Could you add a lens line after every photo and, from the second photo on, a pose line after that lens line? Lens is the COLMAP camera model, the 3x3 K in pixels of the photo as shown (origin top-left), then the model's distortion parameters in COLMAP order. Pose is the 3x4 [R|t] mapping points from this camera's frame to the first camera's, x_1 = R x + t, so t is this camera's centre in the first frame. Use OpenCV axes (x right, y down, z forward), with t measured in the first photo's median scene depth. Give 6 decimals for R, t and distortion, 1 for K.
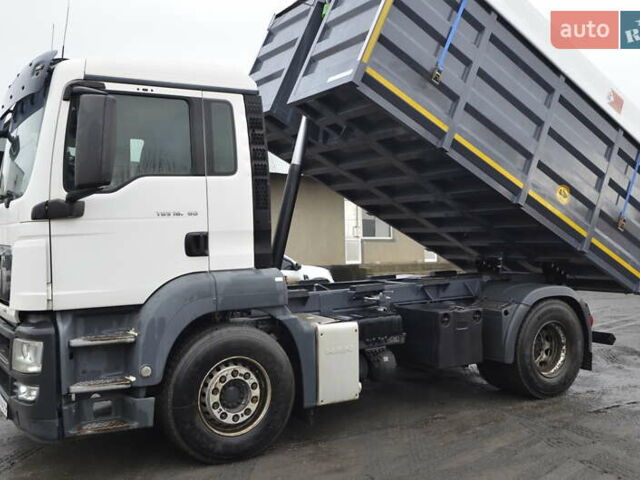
lens RADIAL K [[666.9, 0, 320.0], [0, 666.9, 240.0], [0, 0, 1]] dist [-0.015335, -0.023266]
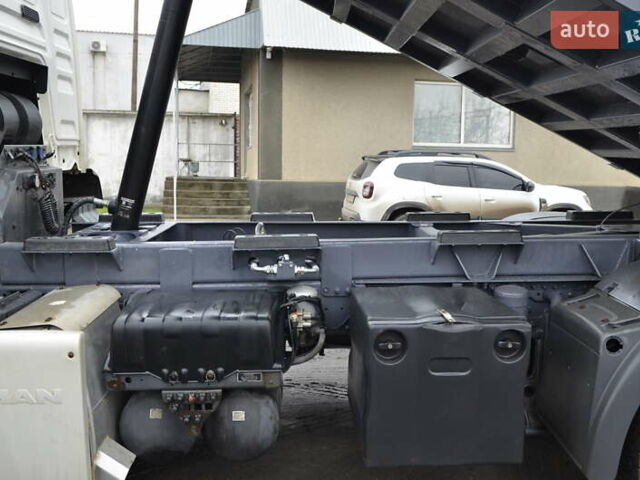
lens RADIAL K [[666.9, 0, 320.0], [0, 666.9, 240.0], [0, 0, 1]] dist [-0.015335, -0.023266]
pose [[0.863469, 0.087092, -0.496826, 0.382307], [-0.020848, 0.990301, 0.137365, 0.008978], [0.503971, -0.108253, 0.856910, 0.747711]]
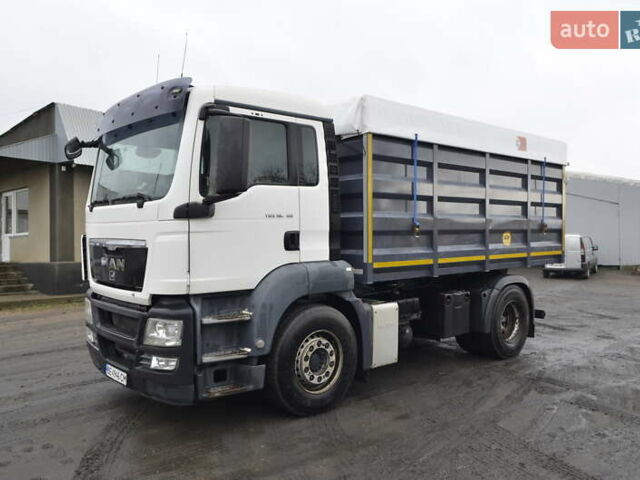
lens RADIAL K [[537.8, 0, 320.0], [0, 537.8, 240.0], [0, 0, 1]] dist [-0.009953, -0.010684]
pose [[0.984138, 0.014238, 0.176834, -0.284006], [-0.015042, 0.999882, 0.003208, 0.000933], [-0.176767, -0.005817, 0.984236, 0.002828]]
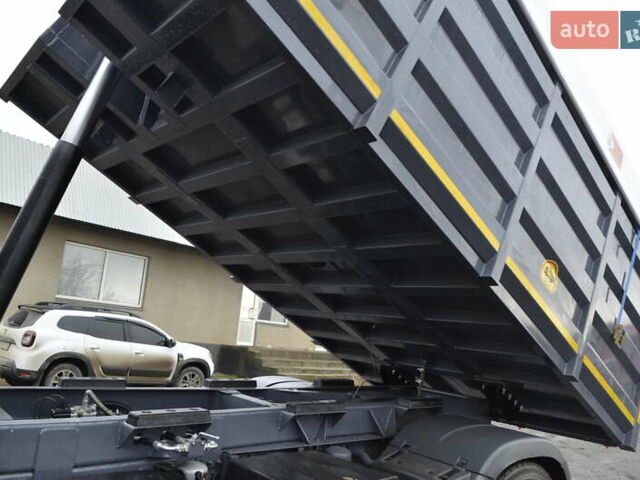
lens RADIAL K [[537.8, 0, 320.0], [0, 537.8, 240.0], [0, 0, 1]] dist [-0.009953, -0.010684]
pose [[0.981305, 0.135832, 0.136346, 0.124893], [-0.112860, 0.979981, -0.164013, 0.001347], [-0.155895, 0.145559, 0.976990, 0.721344]]
